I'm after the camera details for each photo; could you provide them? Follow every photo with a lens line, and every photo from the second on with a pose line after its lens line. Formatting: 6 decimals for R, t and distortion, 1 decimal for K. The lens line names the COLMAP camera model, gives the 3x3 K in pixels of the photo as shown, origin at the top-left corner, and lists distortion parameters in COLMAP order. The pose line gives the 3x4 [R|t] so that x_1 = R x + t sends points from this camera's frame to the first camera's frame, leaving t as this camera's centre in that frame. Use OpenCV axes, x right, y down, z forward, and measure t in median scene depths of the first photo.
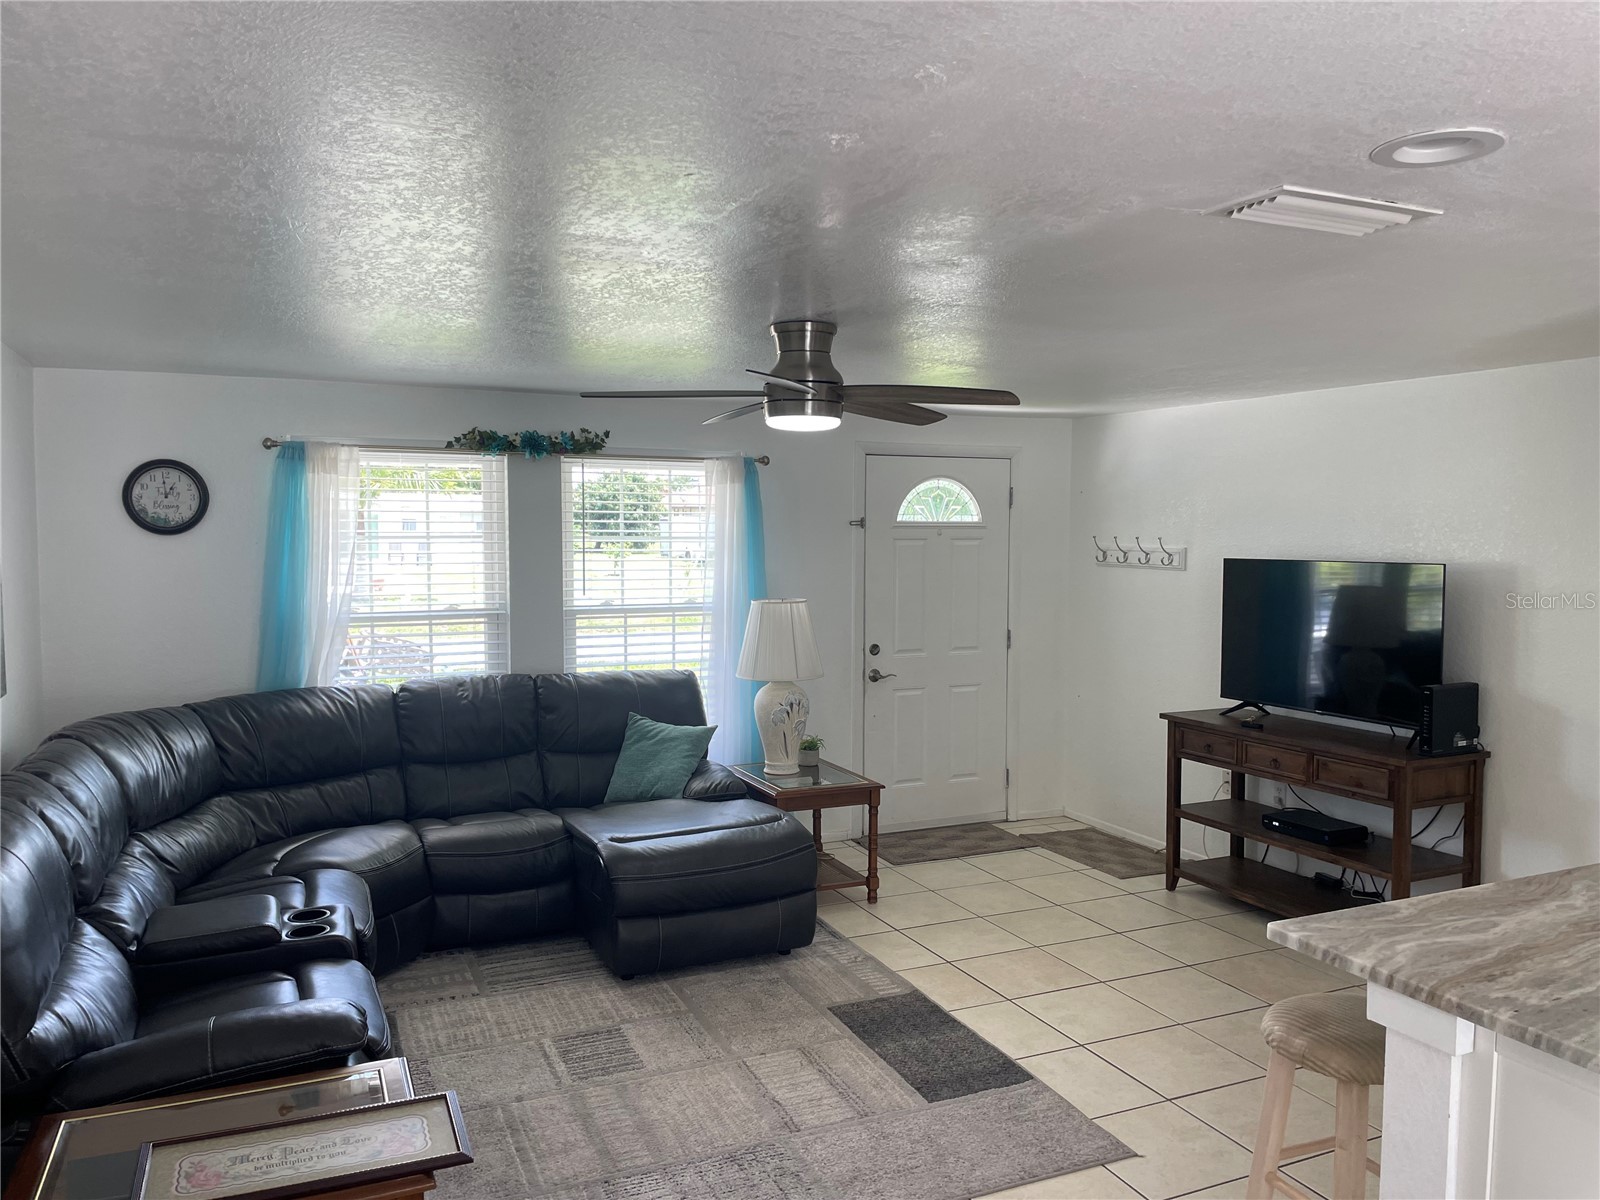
lens RADIAL K [[1208.0, 0, 808.0], [0, 1208.0, 609.4], [0, 0, 1]] dist [0.105823, -0.166197]
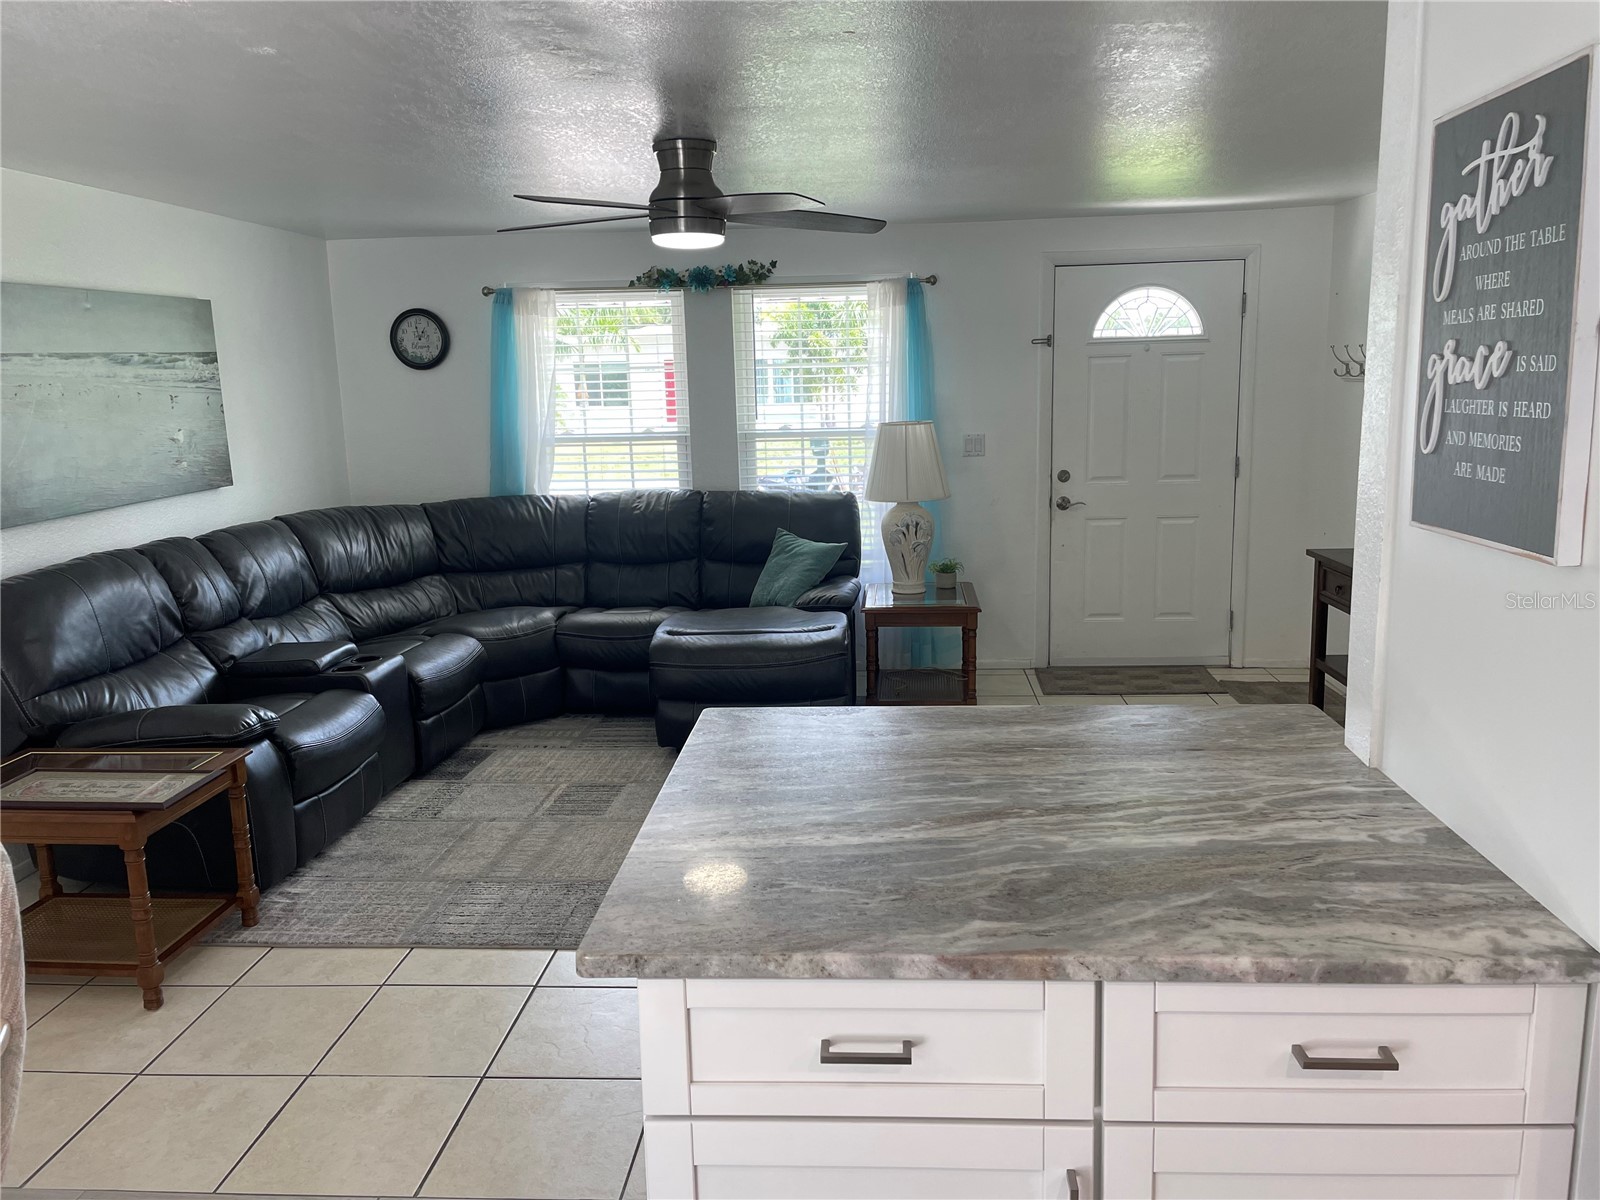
lens RADIAL K [[1206.3, 0, 808.2], [0, 1206.3, 595.6], [0, 0, 1]] dist [0.101320, -0.145801]
pose [[0.877332, 0.062325, -0.475819, 0.413519], [-0.005878, 0.992852, 0.119210, 0.017041], [0.479847, -0.101790, 0.871427, 0.069199]]
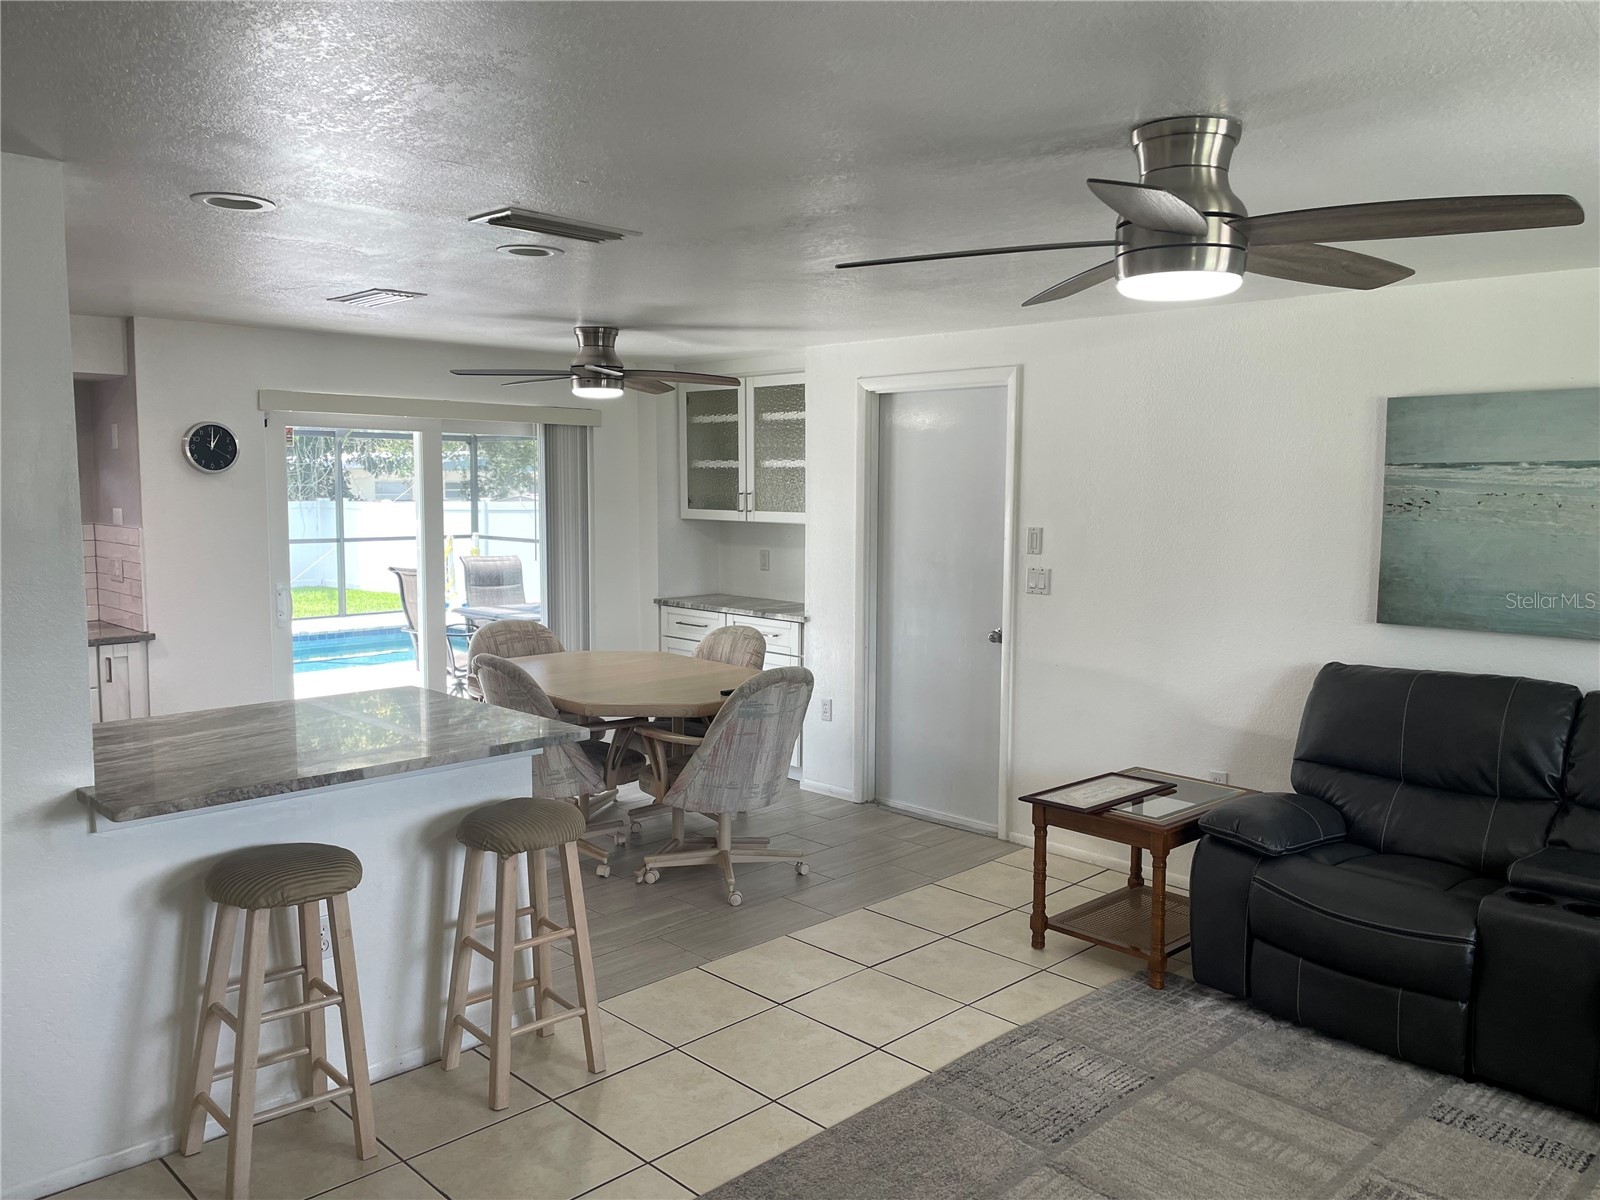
lens RADIAL K [[1206.3, 0, 808.2], [0, 1206.3, 595.6], [0, 0, 1]] dist [0.101320, -0.145801]
pose [[-0.939044, 0.020393, -0.343192, 0.275574], [-0.036876, 0.986506, 0.159521, -0.060937], [0.341814, 0.162452, -0.925620, 1.061354]]
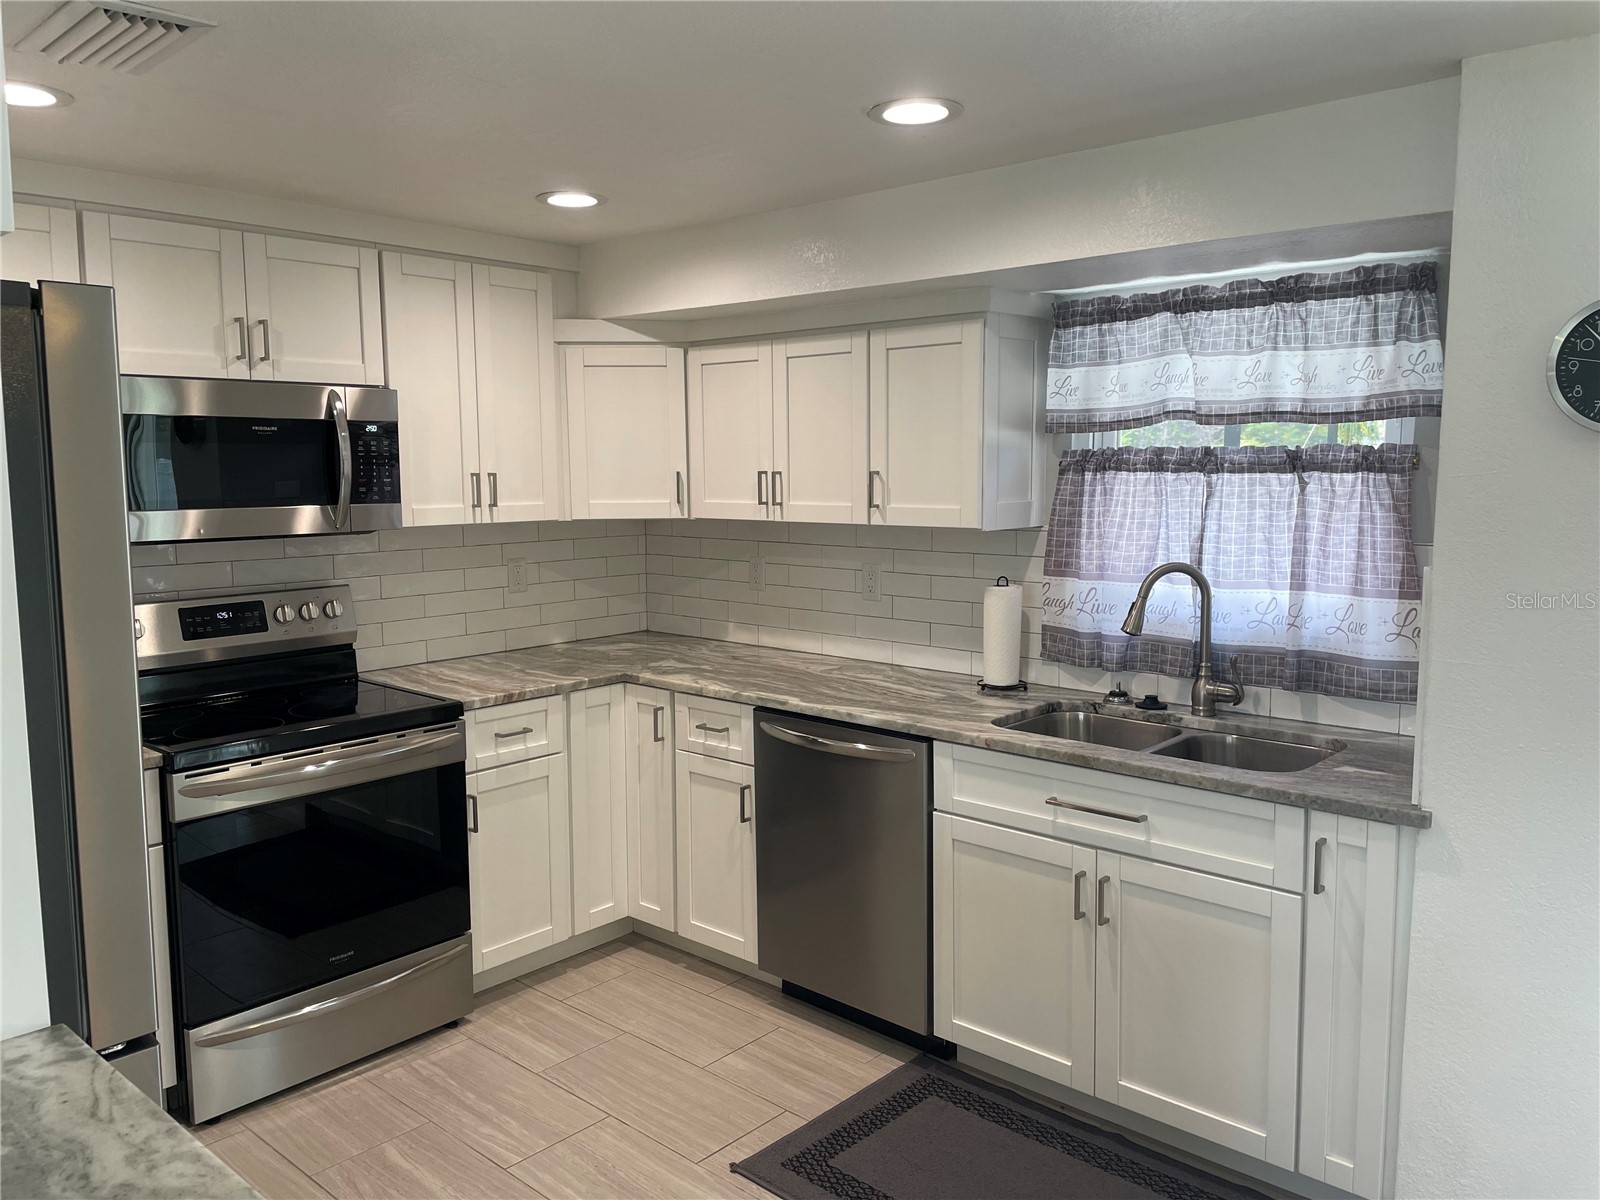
lens RADIAL K [[1206.3, 0, 808.2], [0, 1206.3, 595.6], [0, 0, 1]] dist [0.101320, -0.145801]
pose [[-0.396619, -0.103150, 0.912169, 0.137247], [0.068602, 0.987558, 0.141503, -0.000378], [-0.915416, 0.118699, -0.384608, 0.300492]]
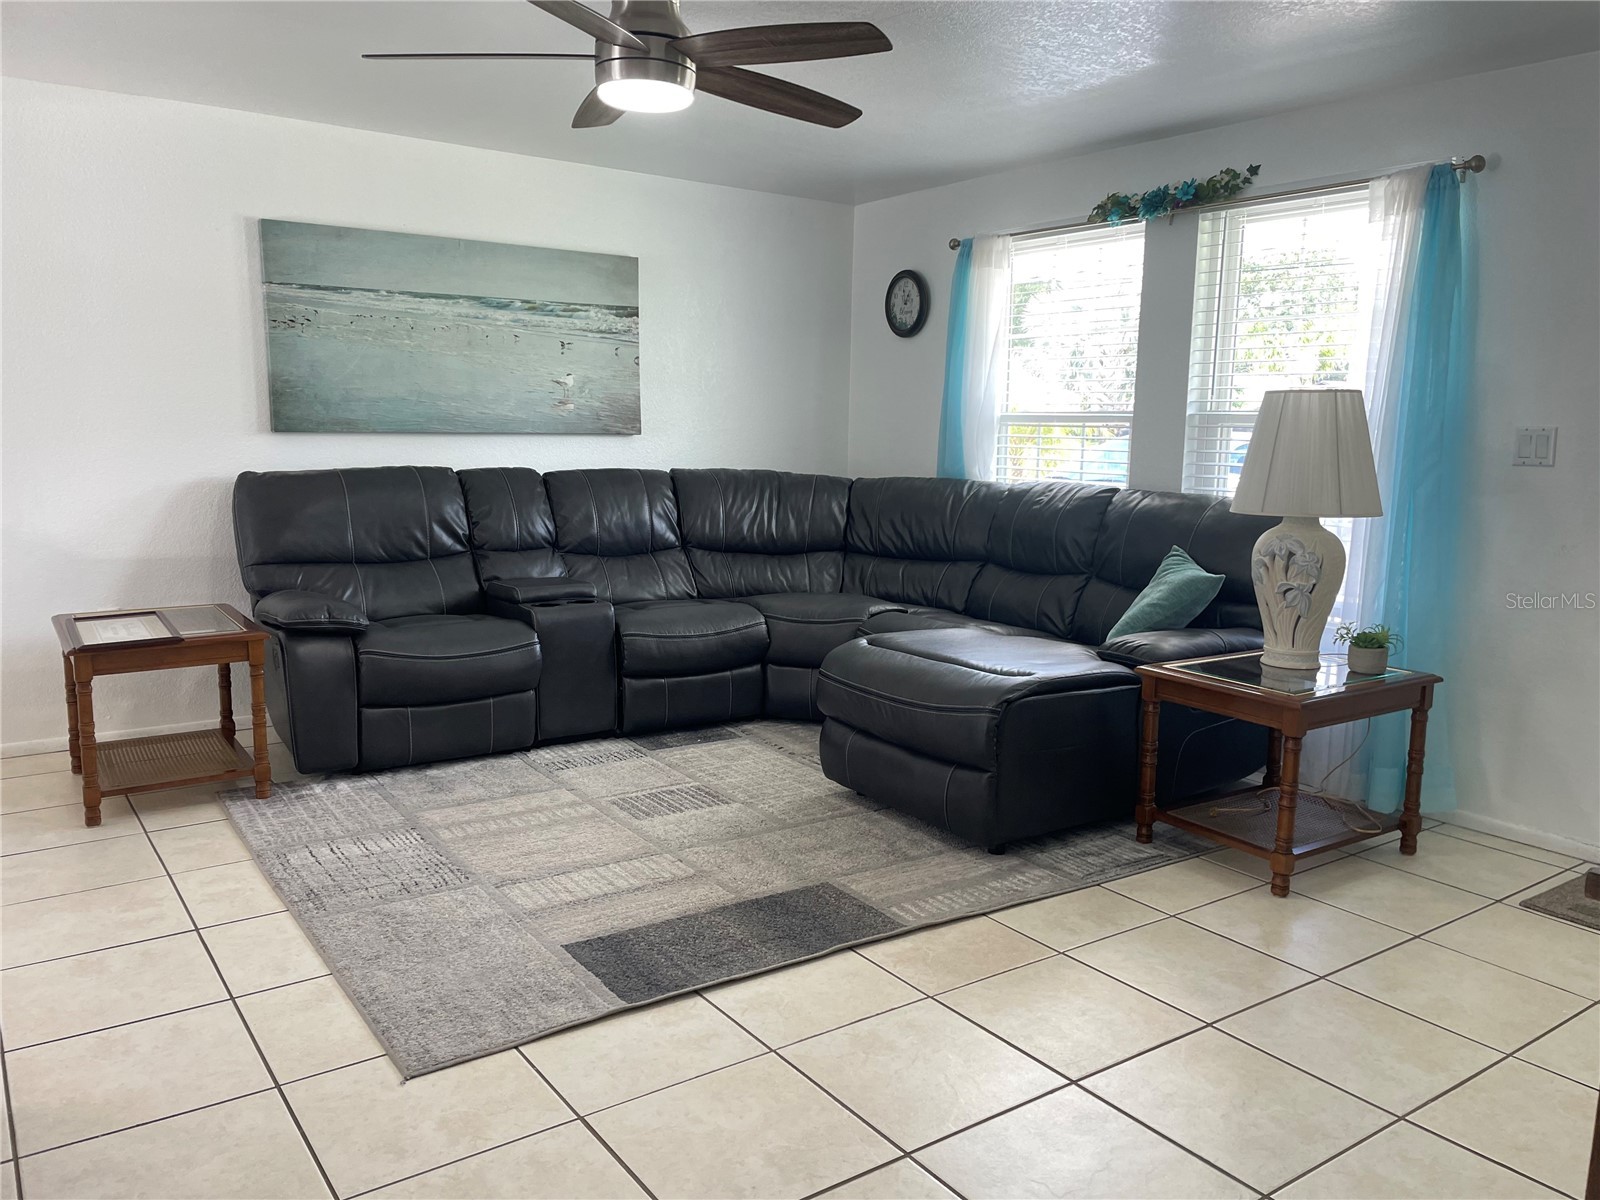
lens RADIAL K [[1206.3, 0, 808.2], [0, 1206.3, 595.6], [0, 0, 1]] dist [0.101320, -0.145801]
pose [[0.189267, 0.142197, -0.971575, 0.581305], [-0.087482, 0.987966, 0.127554, 0.040902], [0.978021, 0.060854, 0.199429, 0.656643]]
